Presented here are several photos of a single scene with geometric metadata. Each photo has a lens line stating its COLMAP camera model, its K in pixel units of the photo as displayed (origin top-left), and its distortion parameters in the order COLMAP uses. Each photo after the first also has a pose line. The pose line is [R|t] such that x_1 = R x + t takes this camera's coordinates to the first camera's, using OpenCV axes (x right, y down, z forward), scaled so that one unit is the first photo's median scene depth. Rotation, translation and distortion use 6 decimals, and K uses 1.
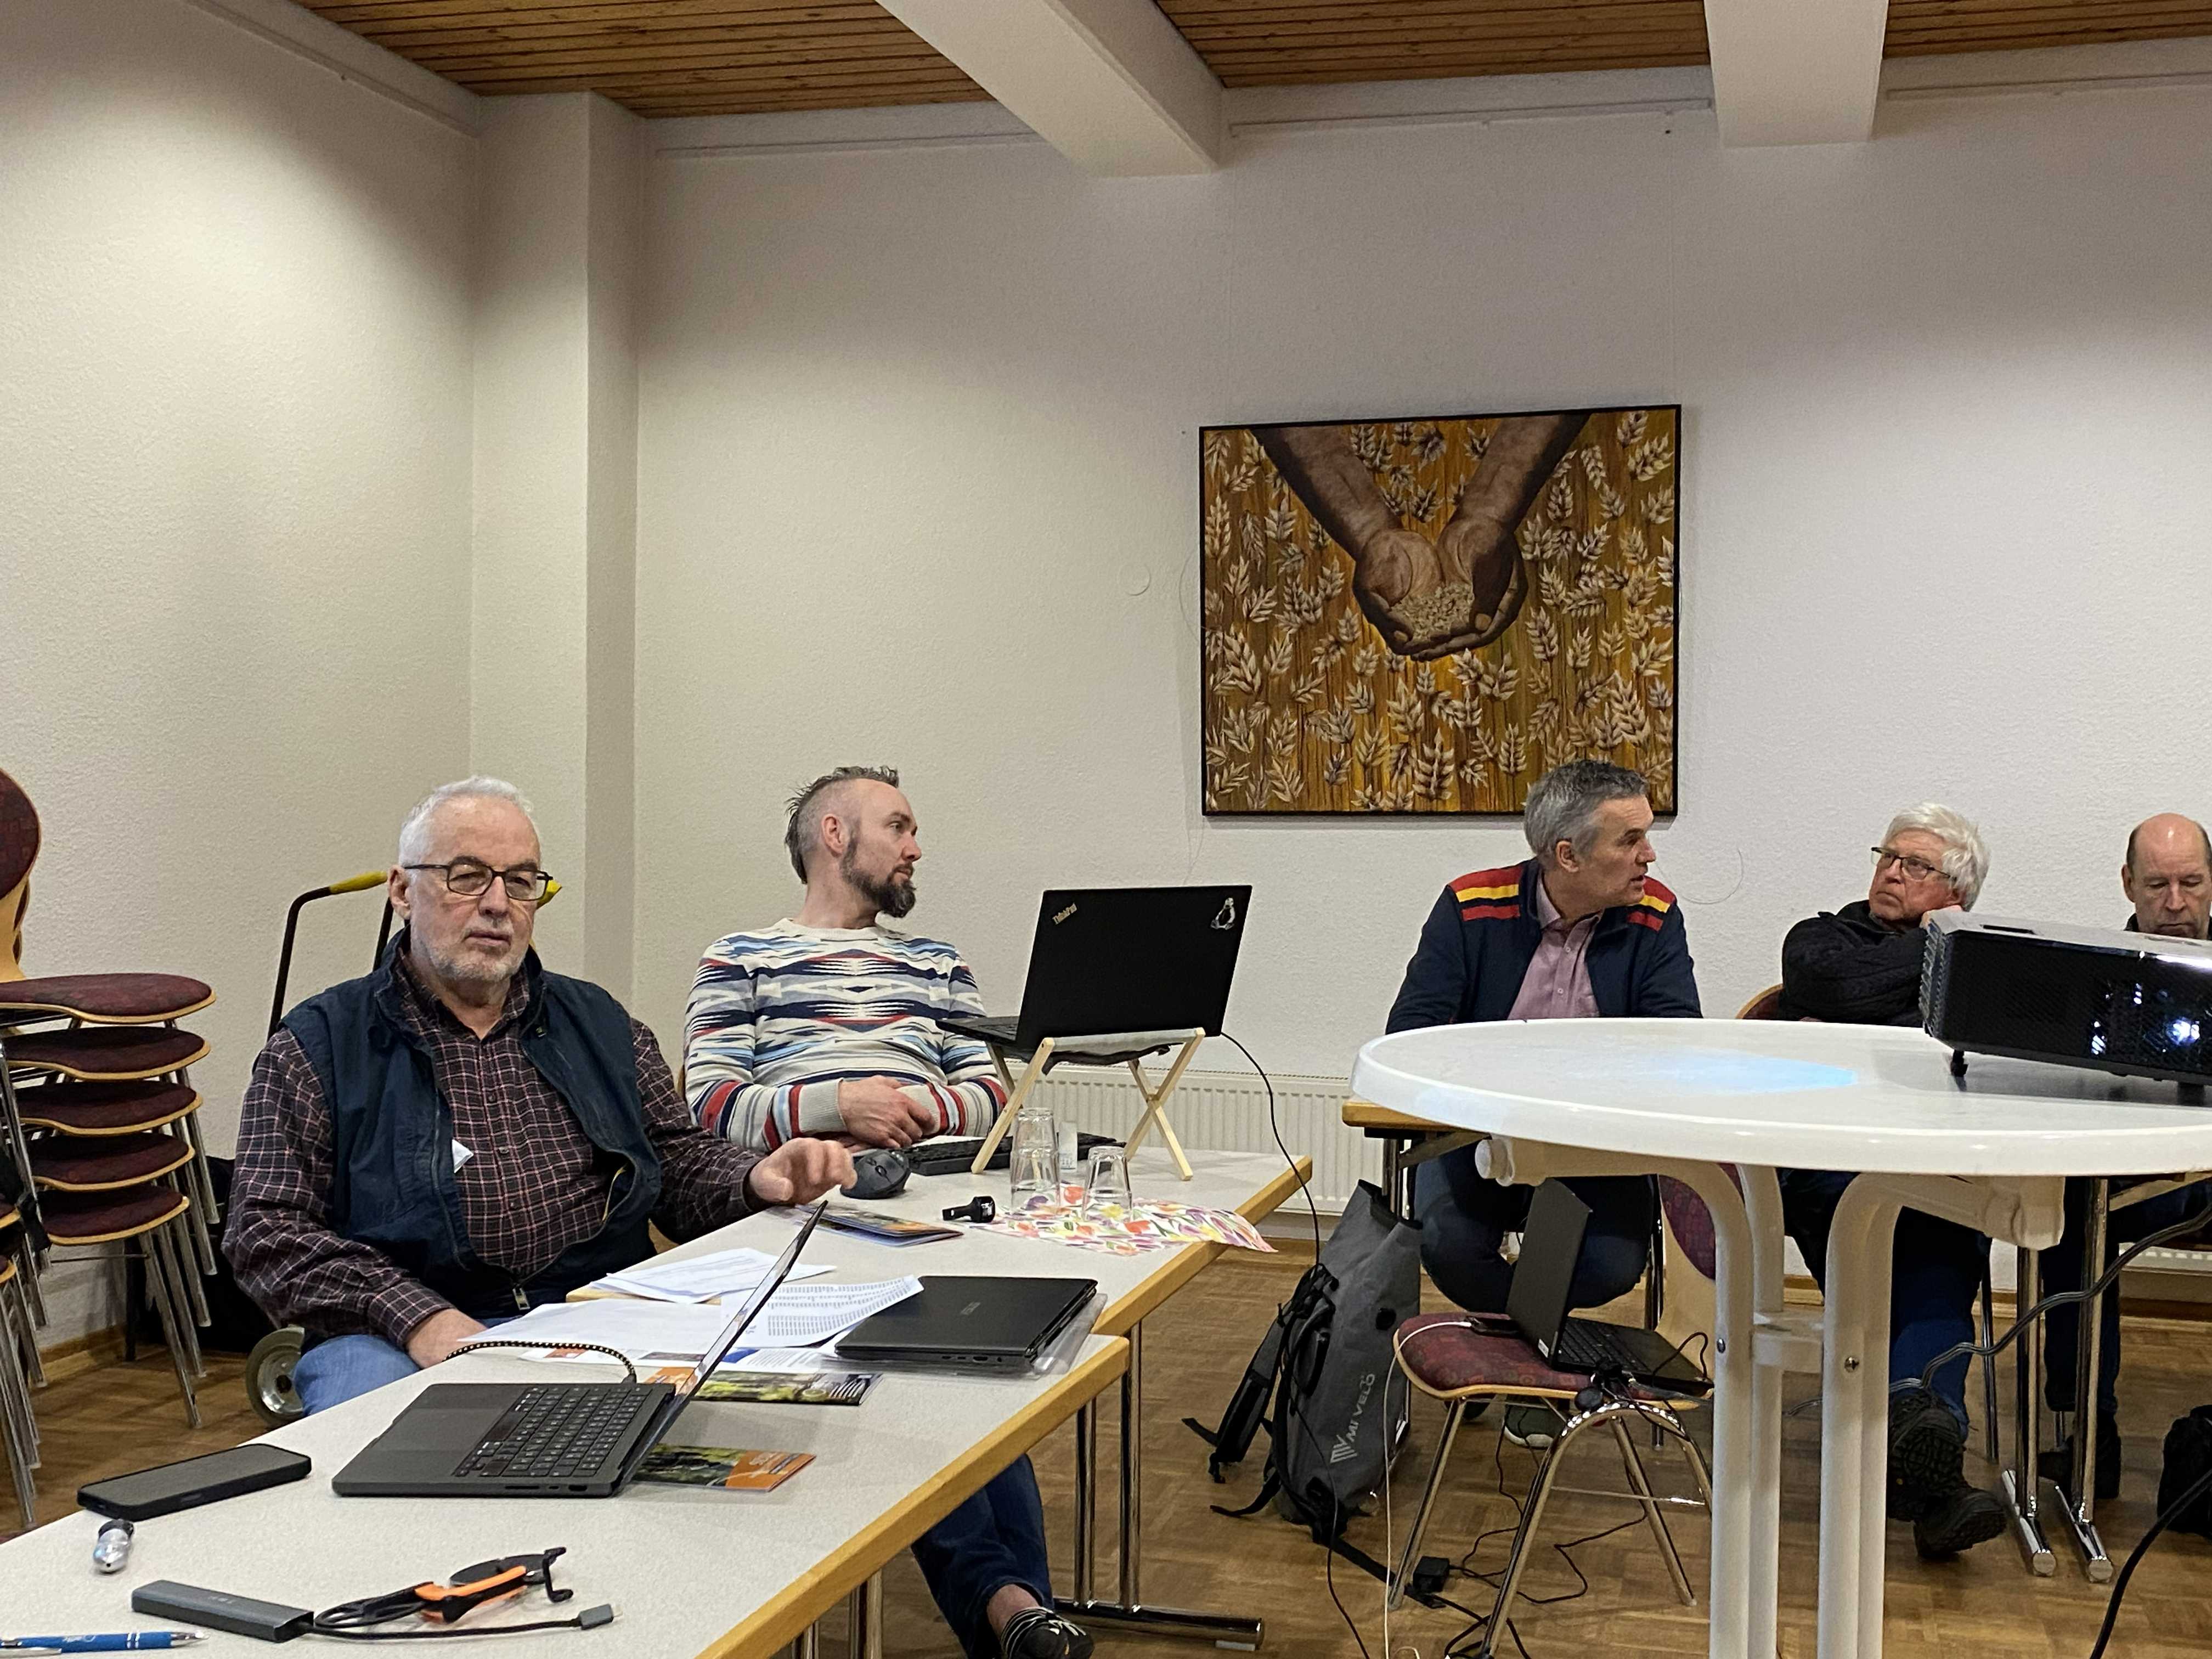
lens RADIAL K [[2546.4, 0, 1116.9], [0, 2546.4, 826.7], [0, 0, 1]] dist [0.000269, 0.000000]
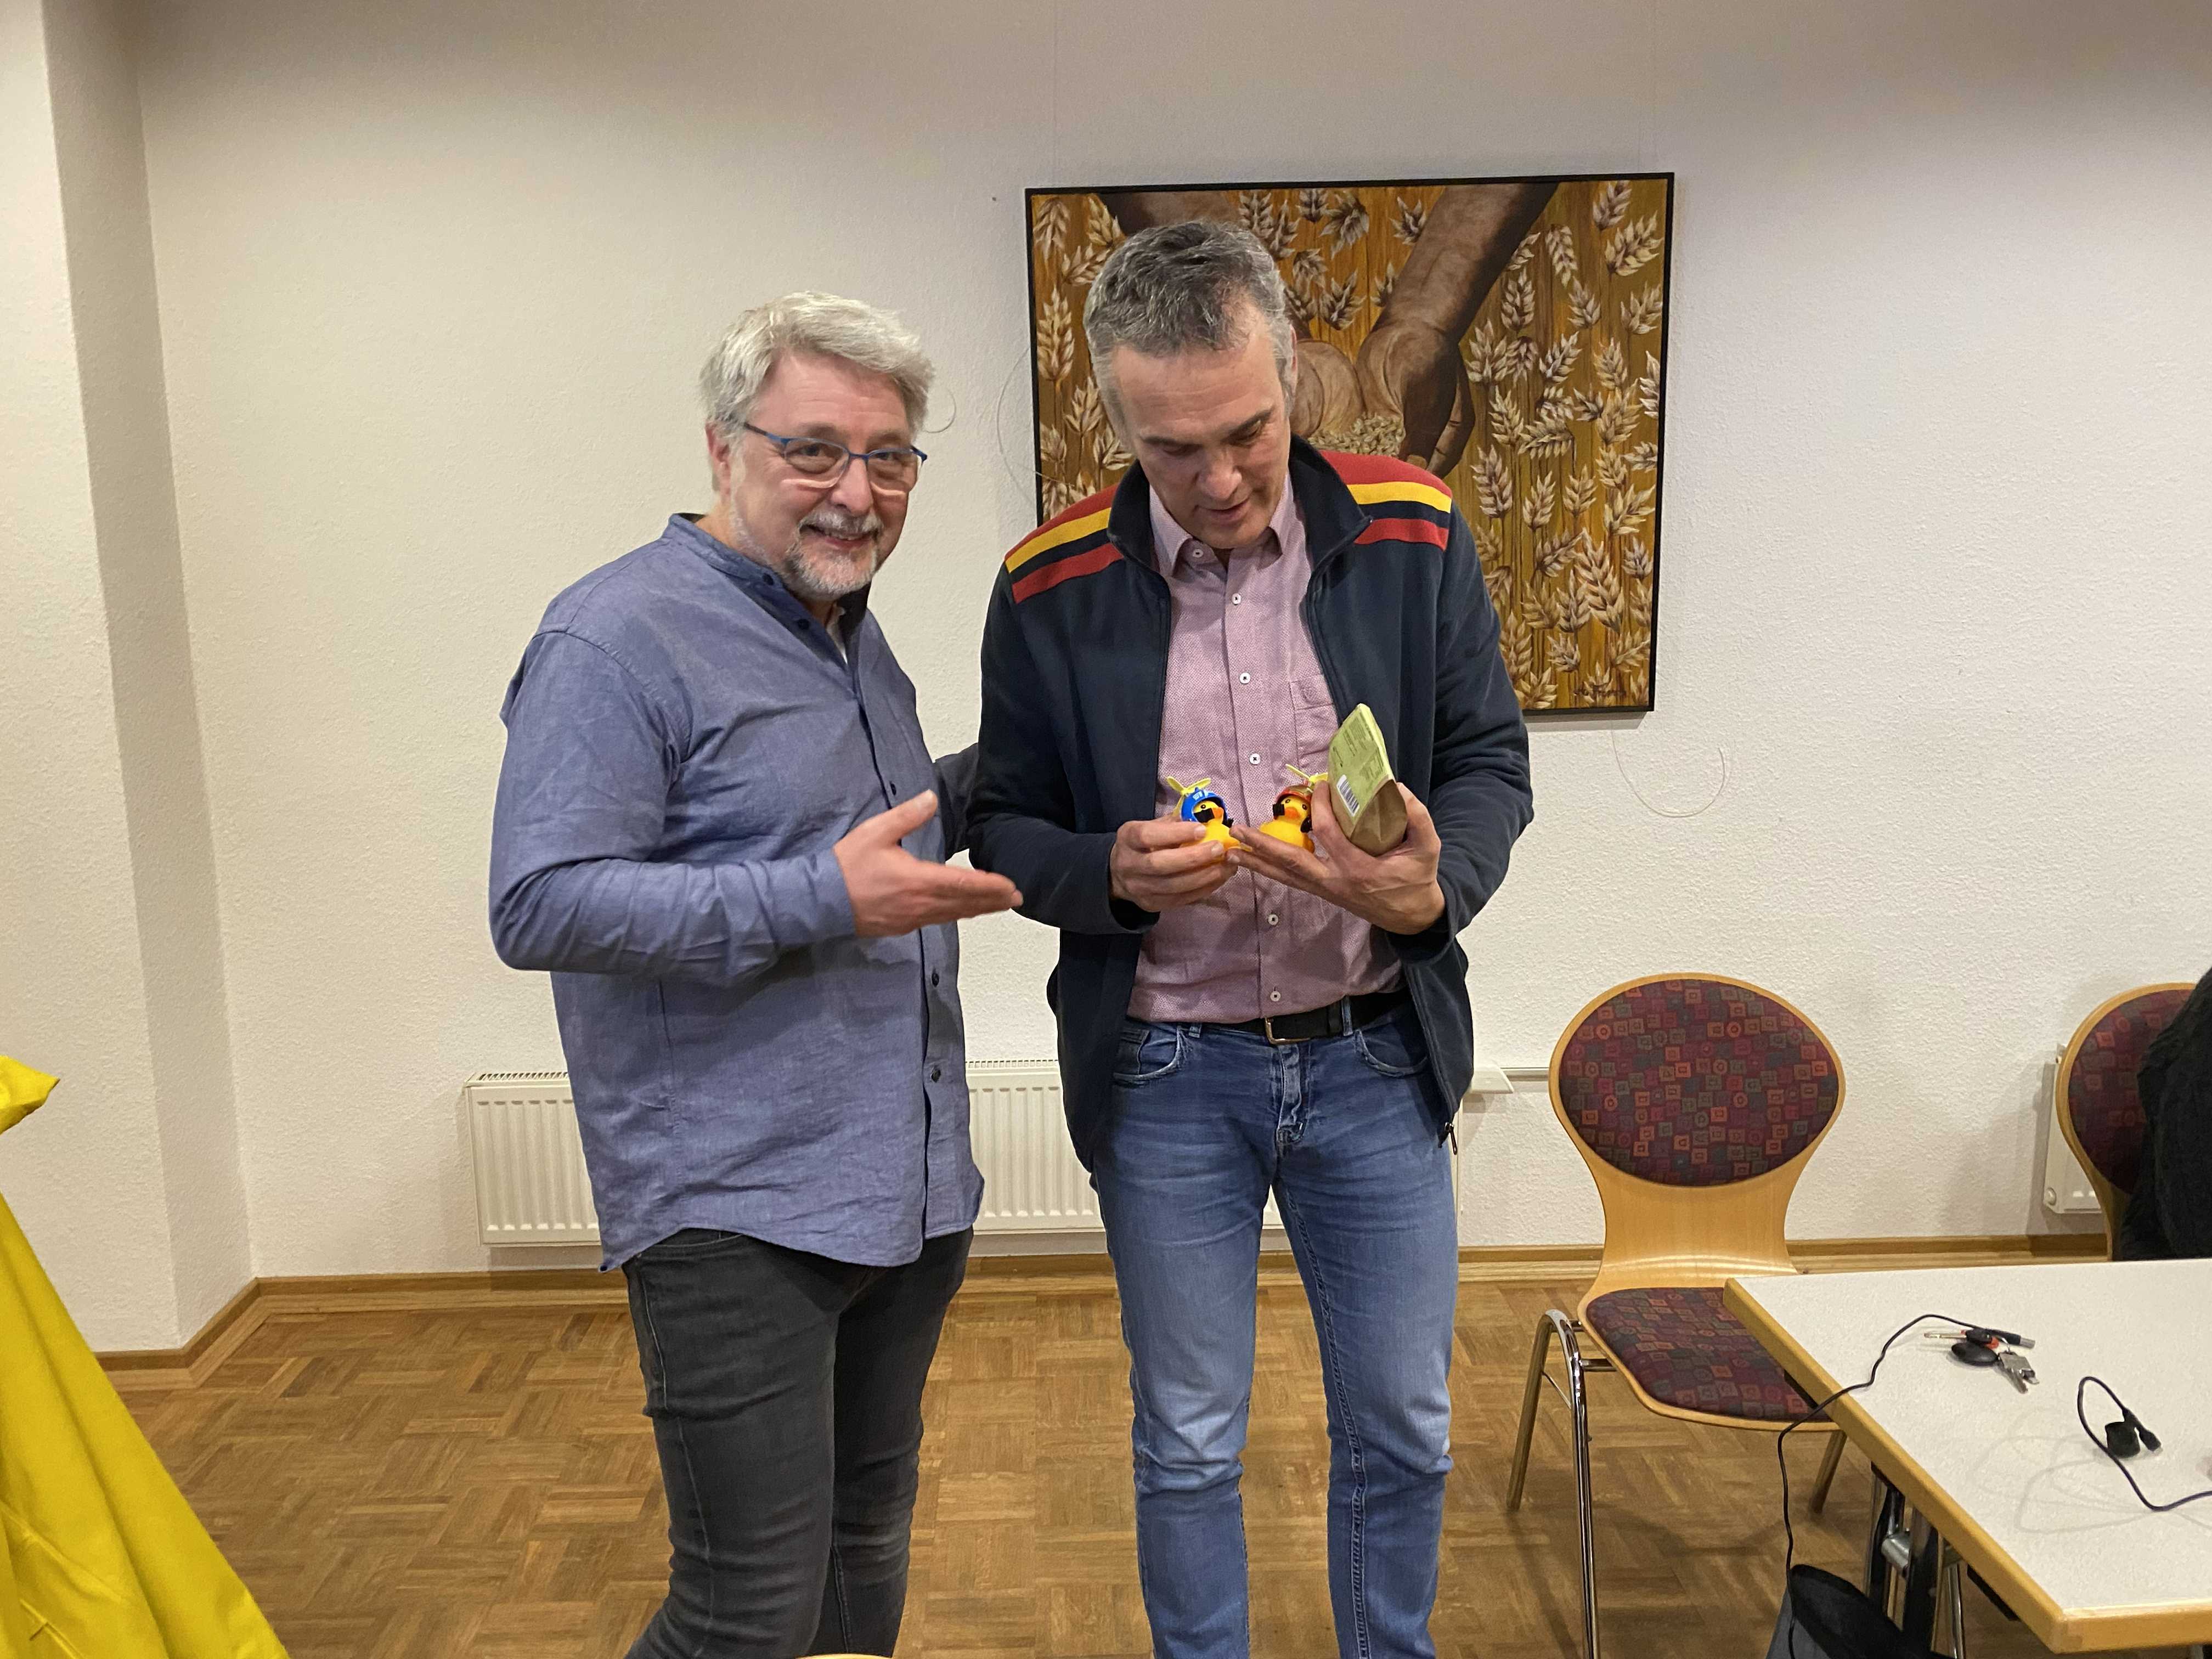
lens RADIAL K [[1695.9, 0, 1116.4], [0, 1695.9, 823.4], [0, 0, 1]] dist [0.008325, -0.017437]
pose [[0.951355, -0.071660, 0.299647, -0.101889], [0.032393, 0.990449, 0.134019, -0.046318], [-0.306389, -0.117793, 0.944590, 0.546133]]
